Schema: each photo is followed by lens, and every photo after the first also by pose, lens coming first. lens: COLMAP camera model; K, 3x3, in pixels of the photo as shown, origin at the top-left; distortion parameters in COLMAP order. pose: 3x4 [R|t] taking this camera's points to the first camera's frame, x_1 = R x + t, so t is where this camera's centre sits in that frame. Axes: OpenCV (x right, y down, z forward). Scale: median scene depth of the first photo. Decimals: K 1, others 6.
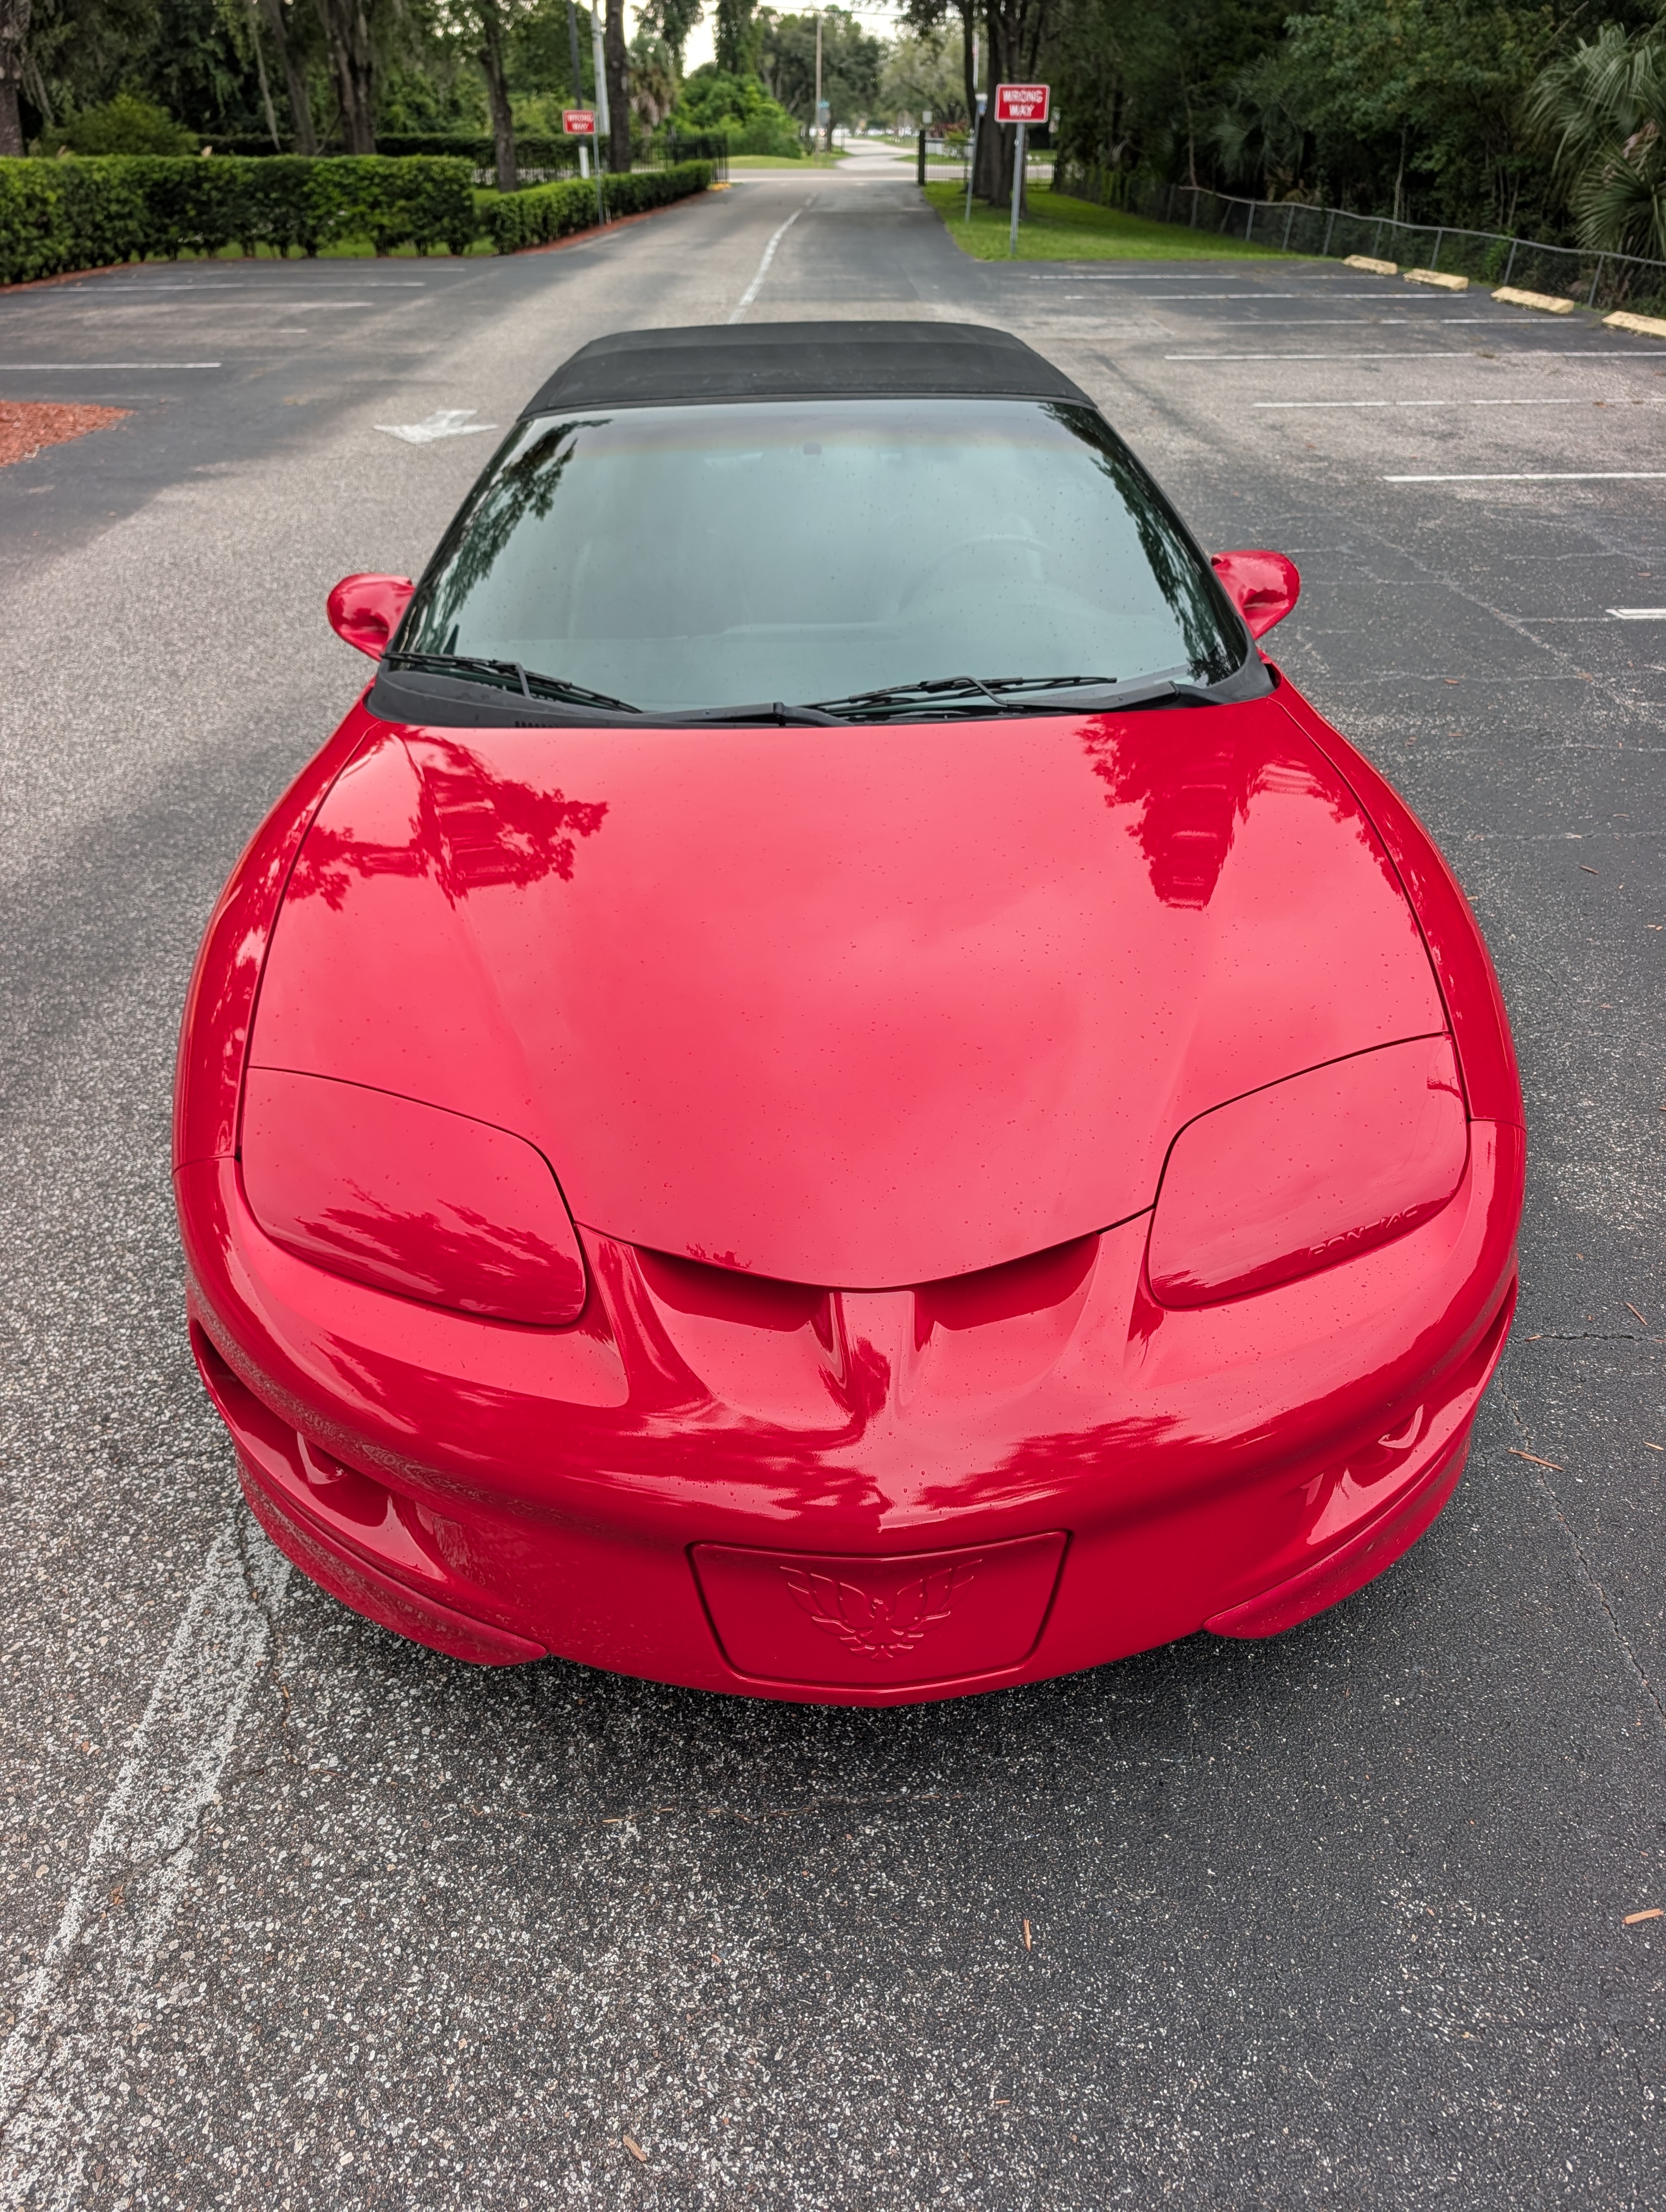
lens RADIAL K [[1546.5, 0, 833.0], [0, 1546.5, 1106.0], [0, 0, 1]] dist [0.008133, 0.000643]
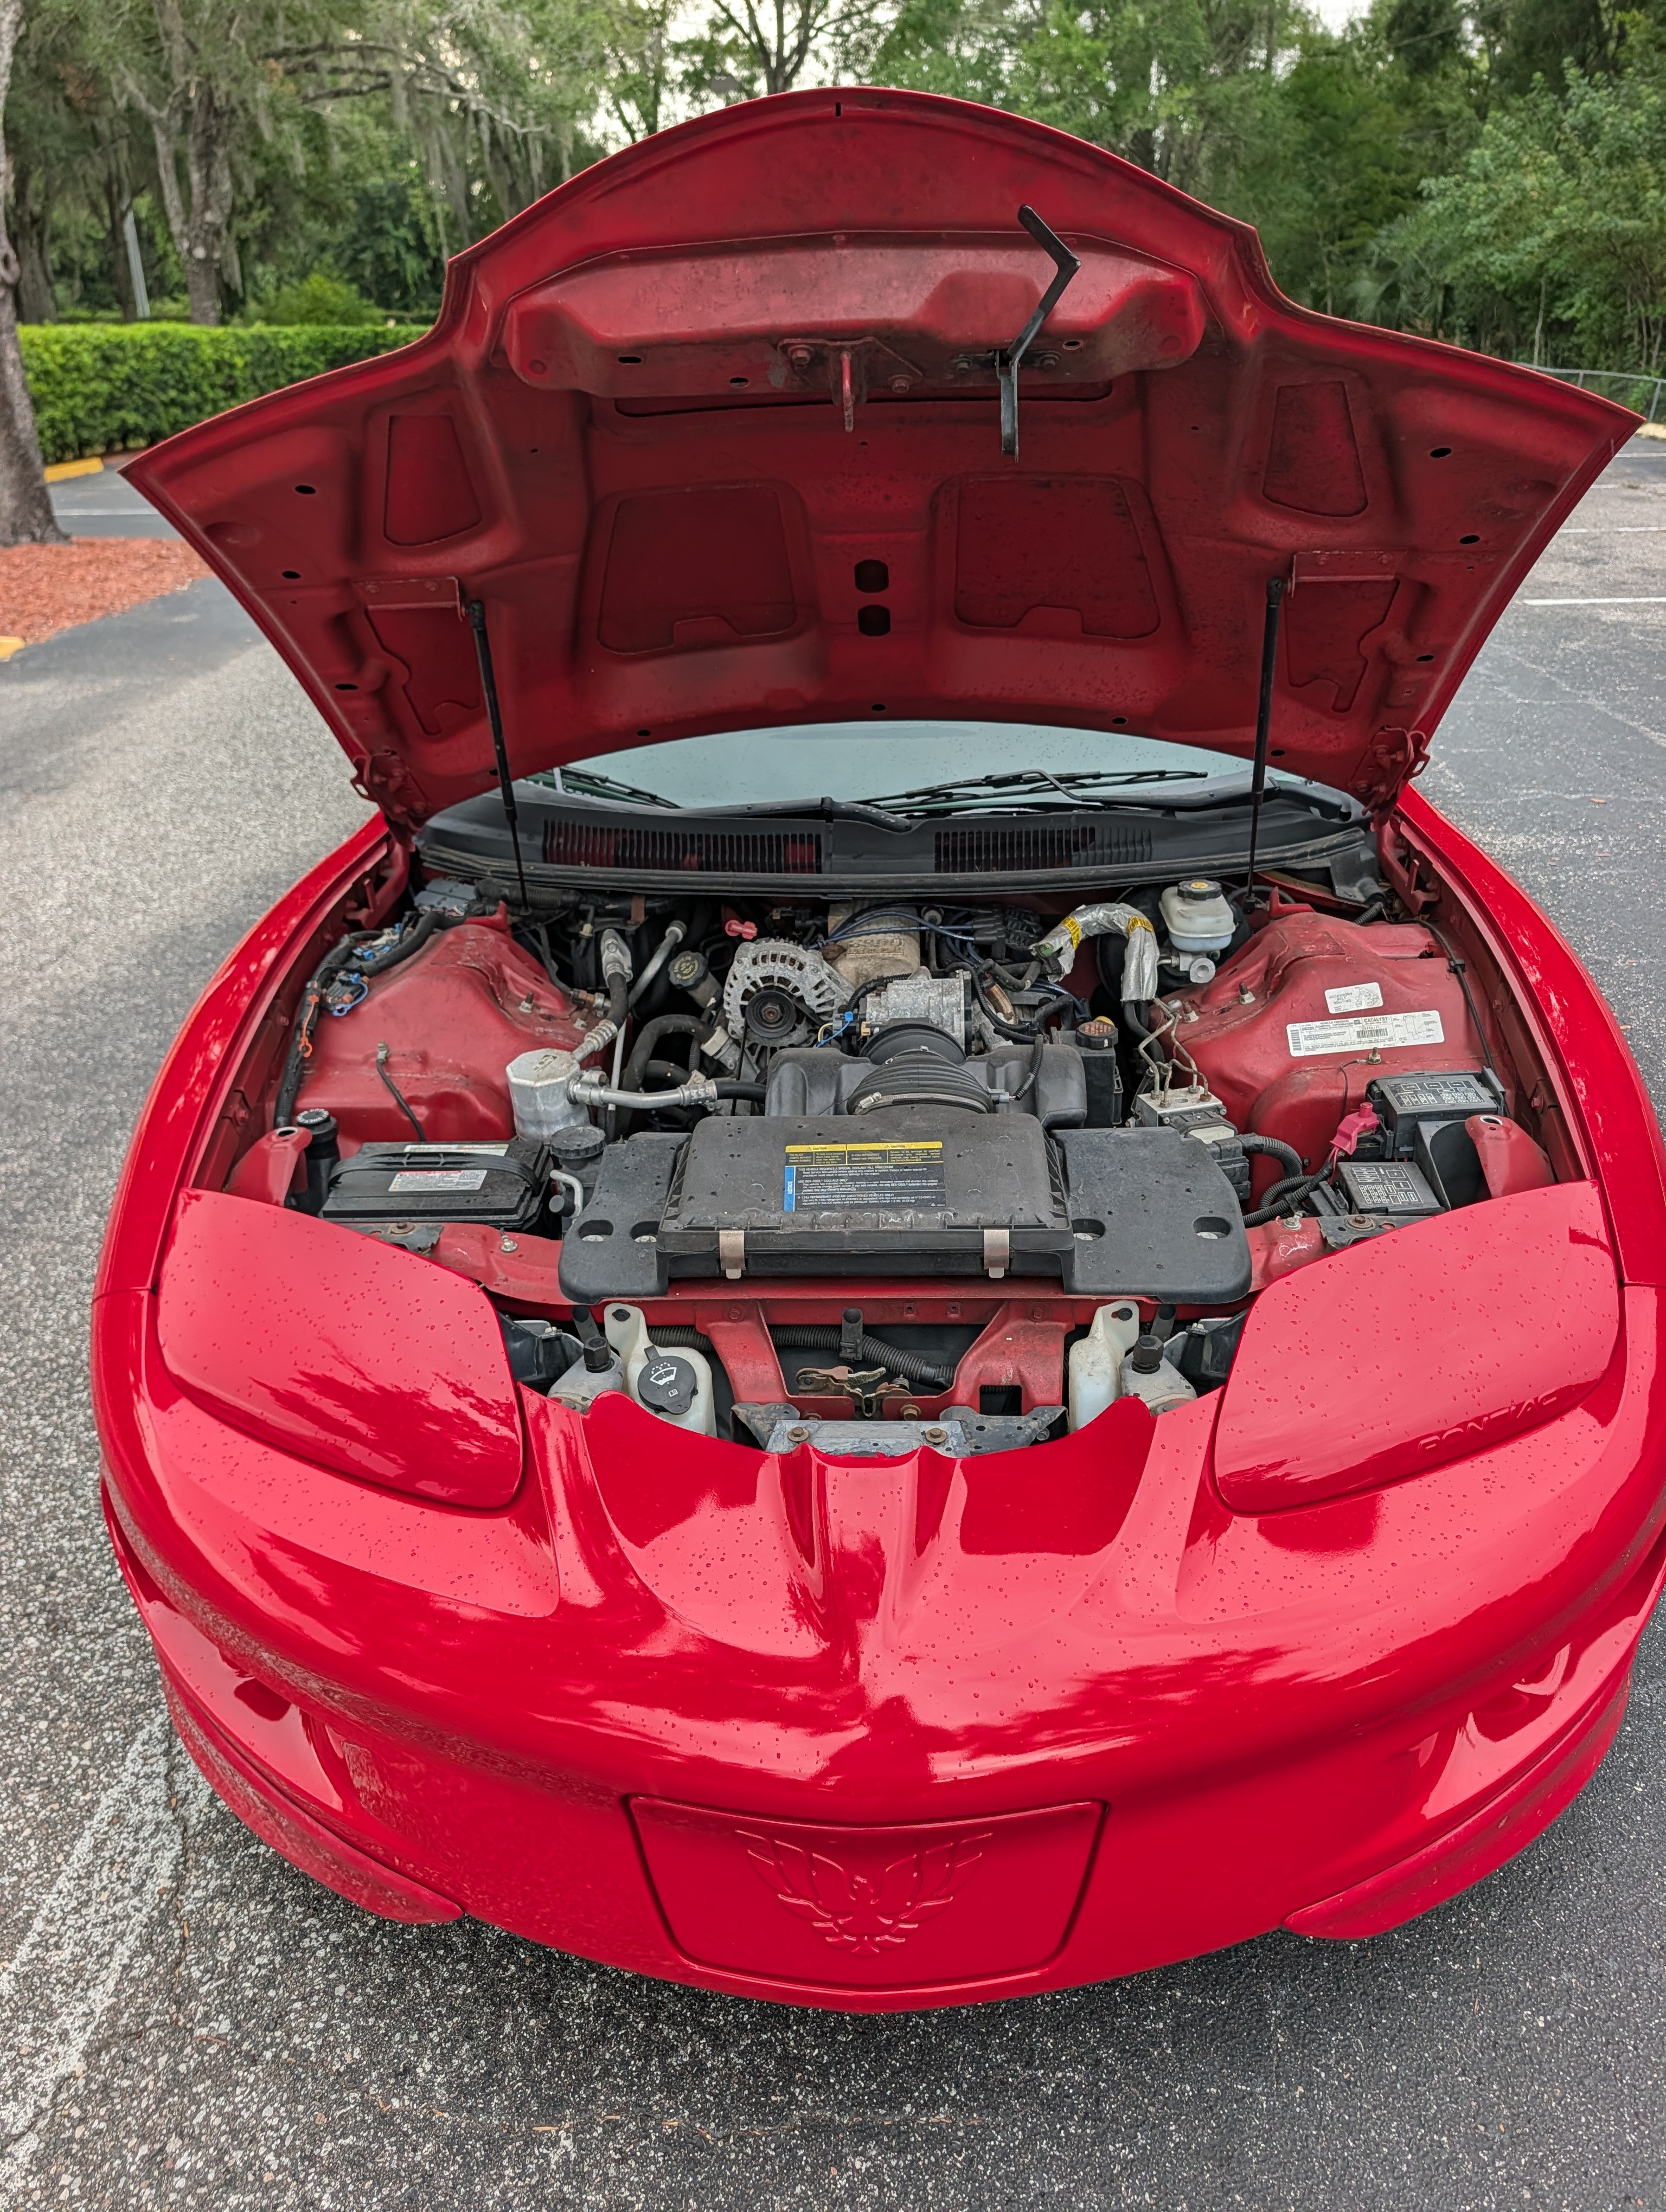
lens RADIAL K [[1561.8, 0, 833.0], [0, 1561.8, 1106.0], [0, 0, 1]] dist [0.011279, -0.005415]
pose [[0.996756, 0.017536, -0.078552, 0.059120], [-0.023638, 0.996717, -0.077439, -0.012706], [0.076936, 0.079045, 0.993898, 0.140293]]
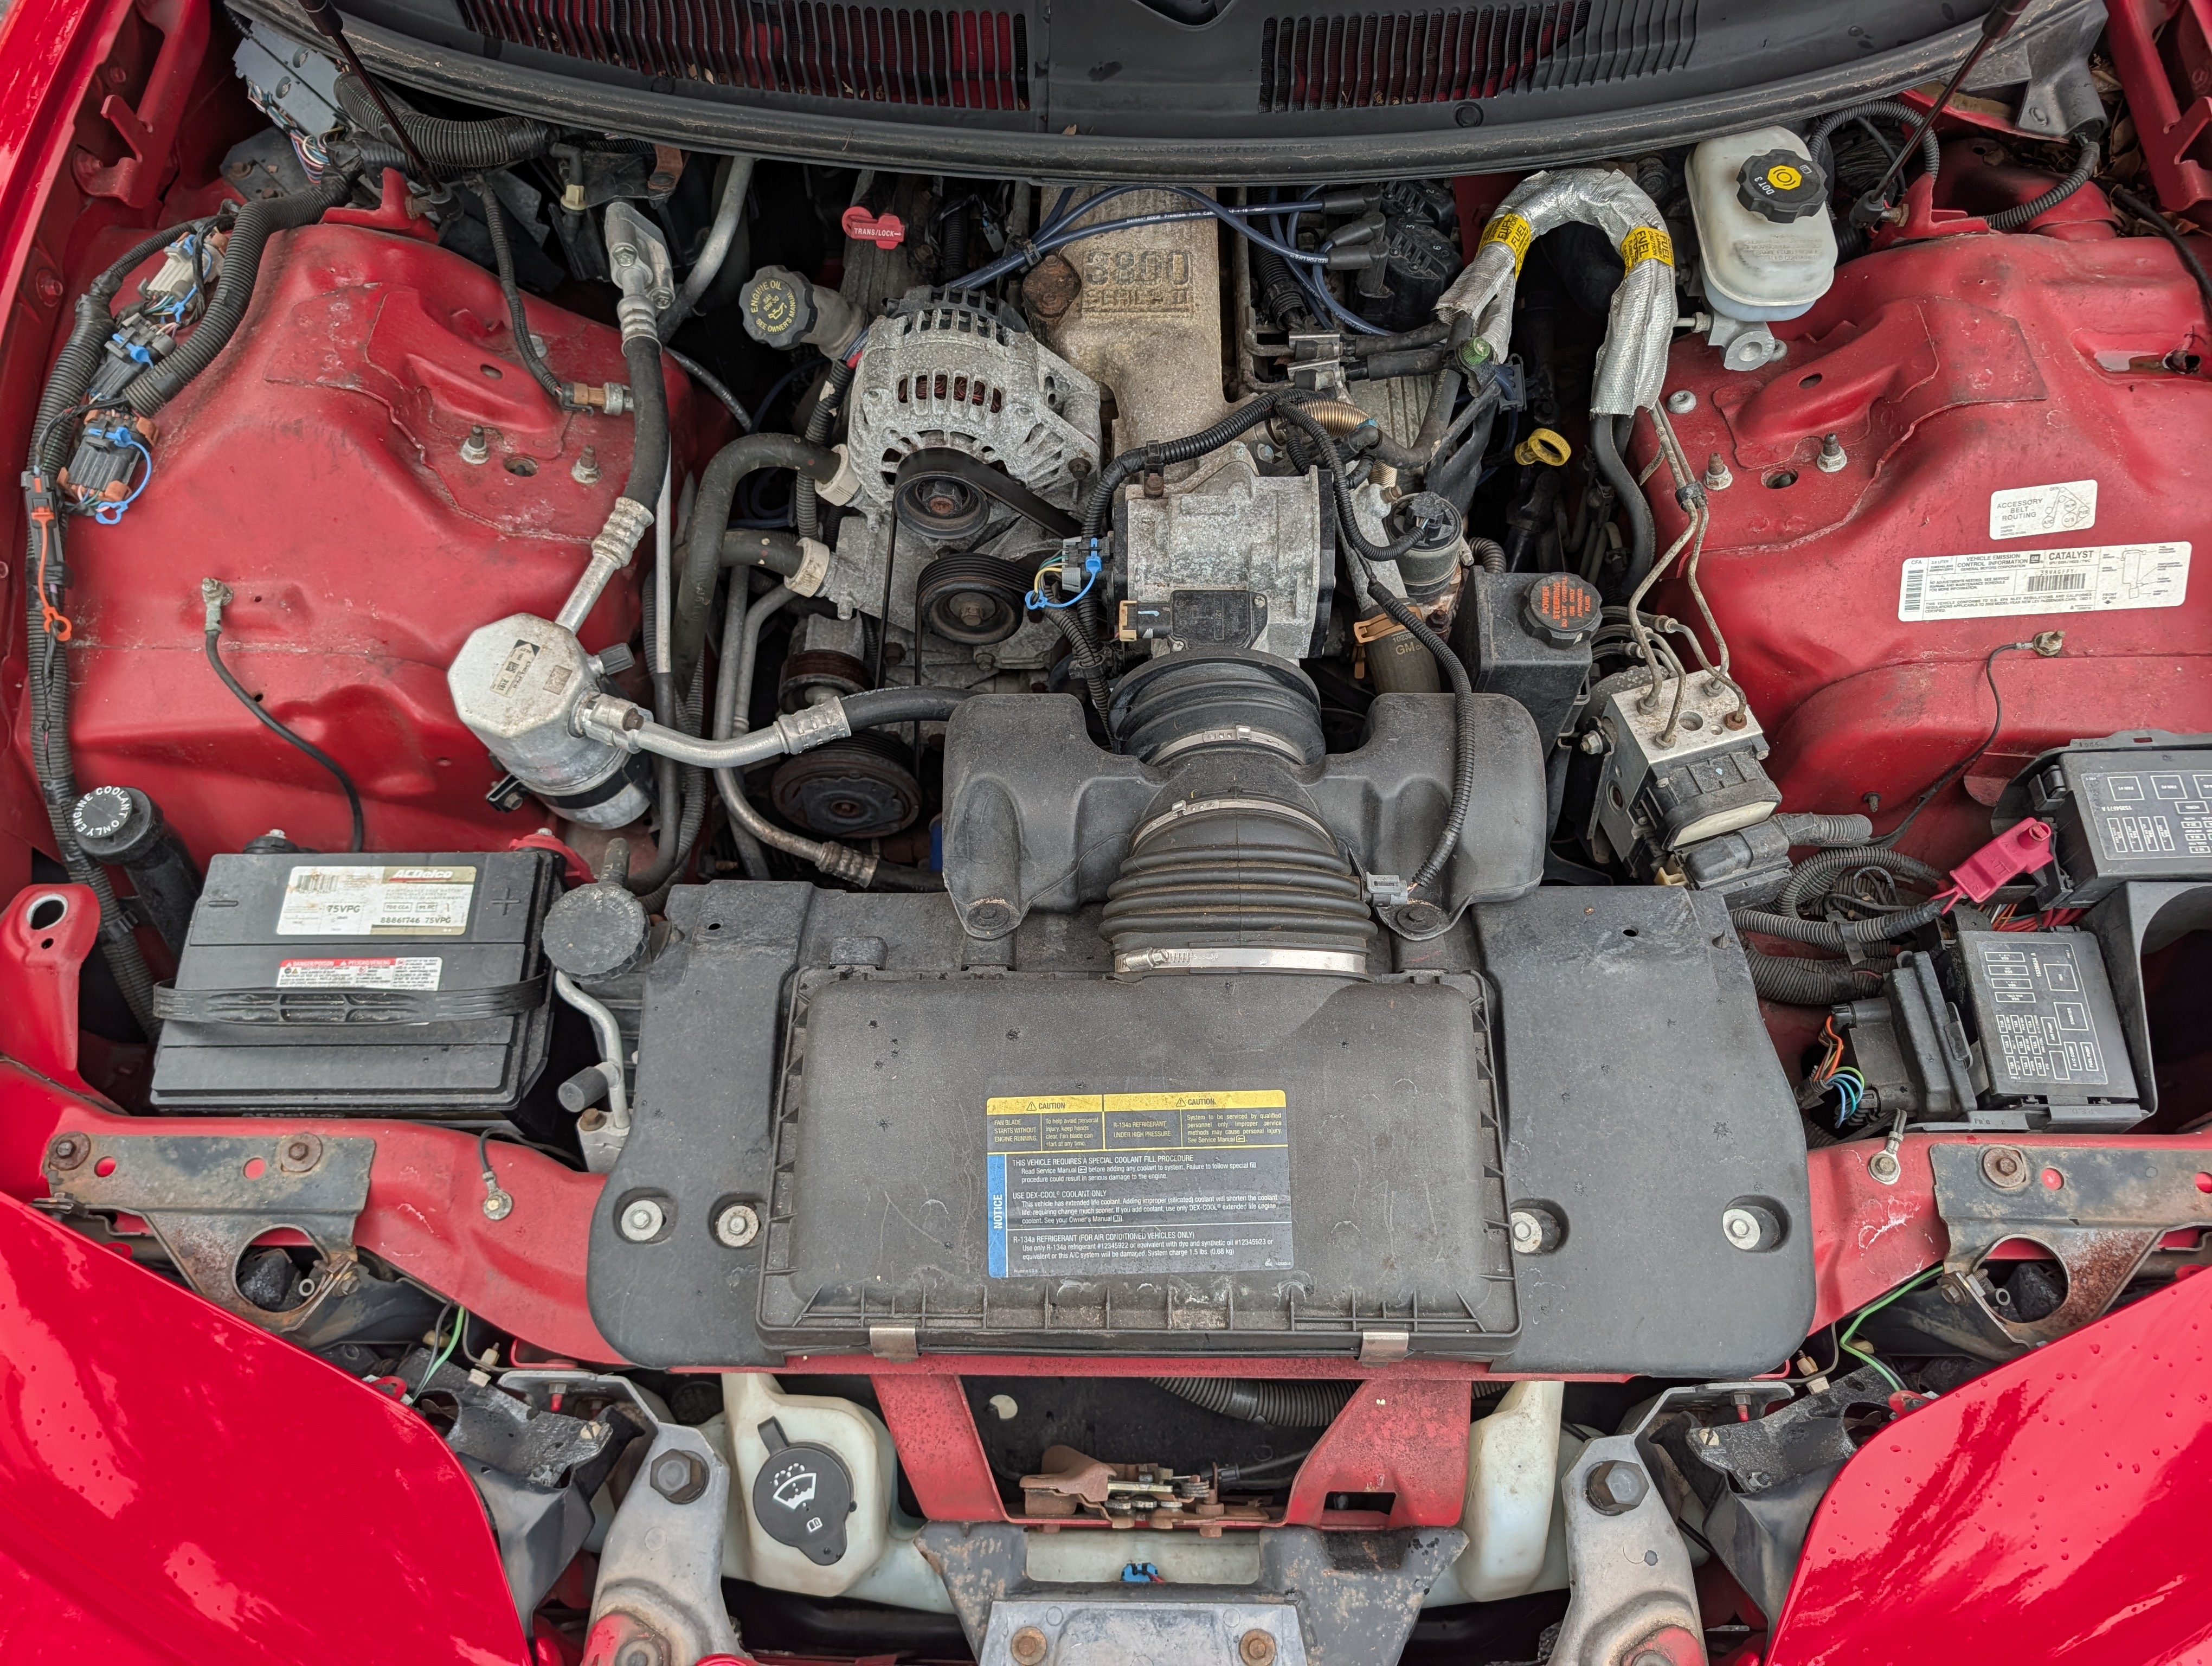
lens RADIAL K [[1606.7, 0, 1106.0], [0, 1606.7, 833.0], [0, 0, 1]] dist [-0.009423, -0.005786]
pose [[0.998945, 0.043499, -0.014733, 0.003117], [-0.028561, 0.839625, 0.542415, -0.382792], [0.035965, -0.541422, 0.839982, 0.659772]]
